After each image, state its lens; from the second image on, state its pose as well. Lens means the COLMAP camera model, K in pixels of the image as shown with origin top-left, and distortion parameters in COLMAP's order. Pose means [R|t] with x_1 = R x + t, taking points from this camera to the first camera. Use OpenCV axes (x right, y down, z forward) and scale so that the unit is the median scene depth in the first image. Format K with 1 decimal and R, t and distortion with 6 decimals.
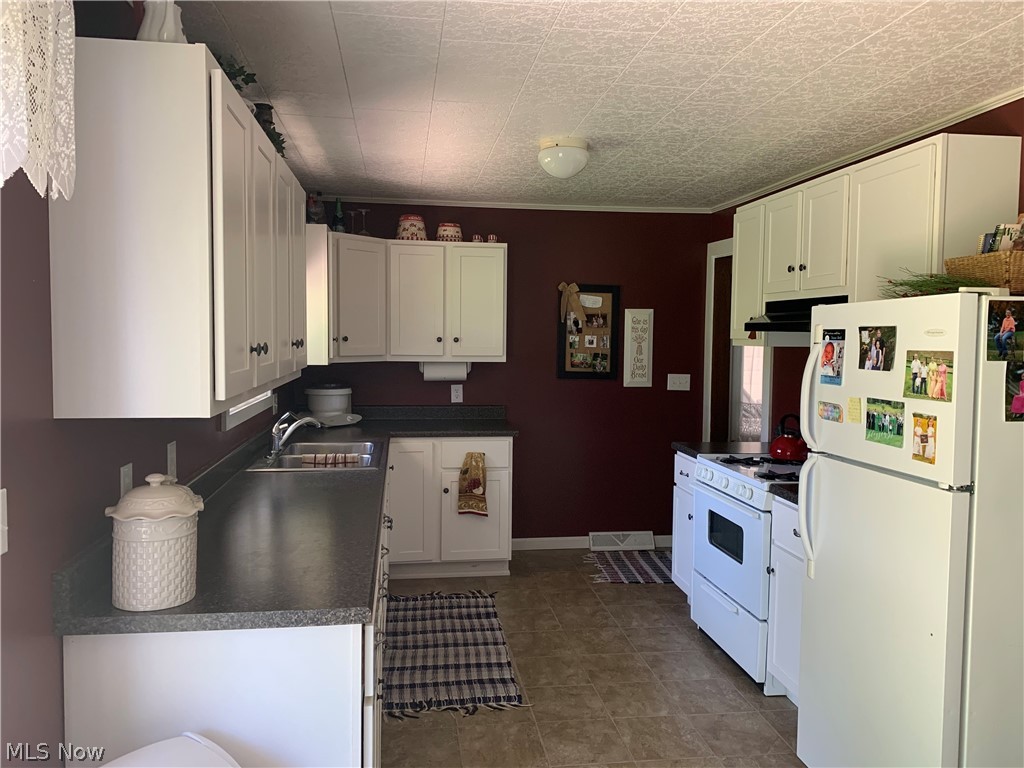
lens RADIAL K [[806.1, 0, 512.9], [0, 806.1, 392.3], [0, 0, 1]] dist [0.078365, -0.006534]
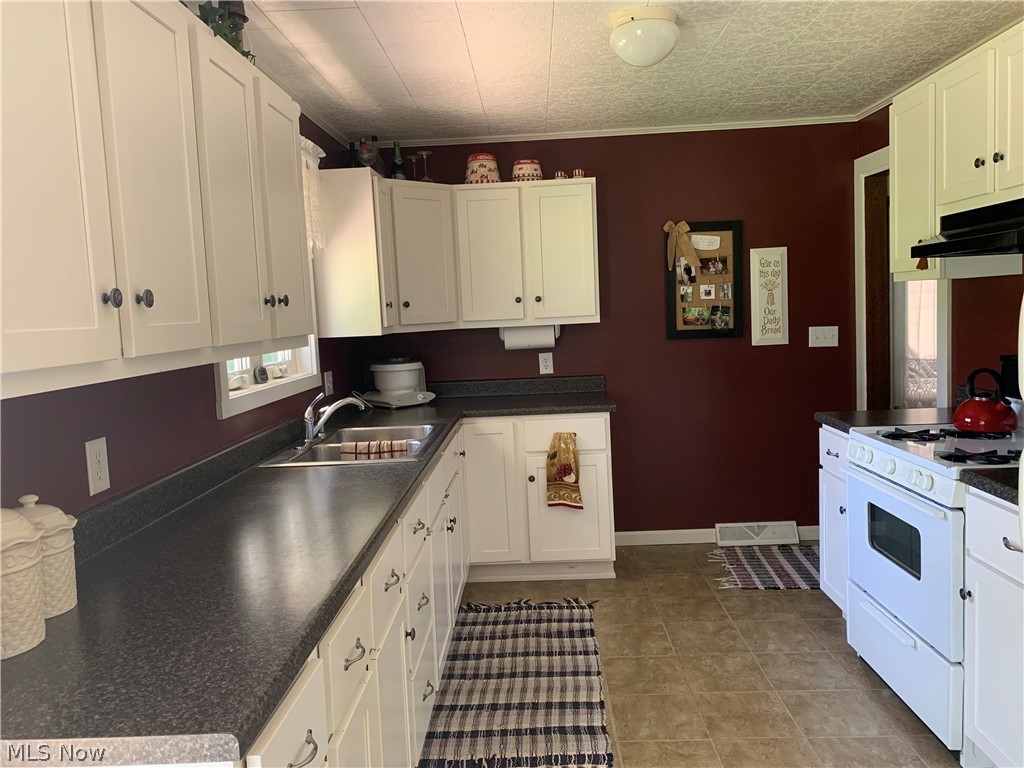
lens RADIAL K [[795.6, 0, 512.0], [0, 795.6, 384.0], [0, 0, 1]] dist [0.034862, -0.012915]
pose [[0.983356, -0.040621, -0.177089, 0.048011], [0.044472, 0.998851, 0.017832, 0.008123], [0.176161, -0.025411, 0.984033, 0.194150]]
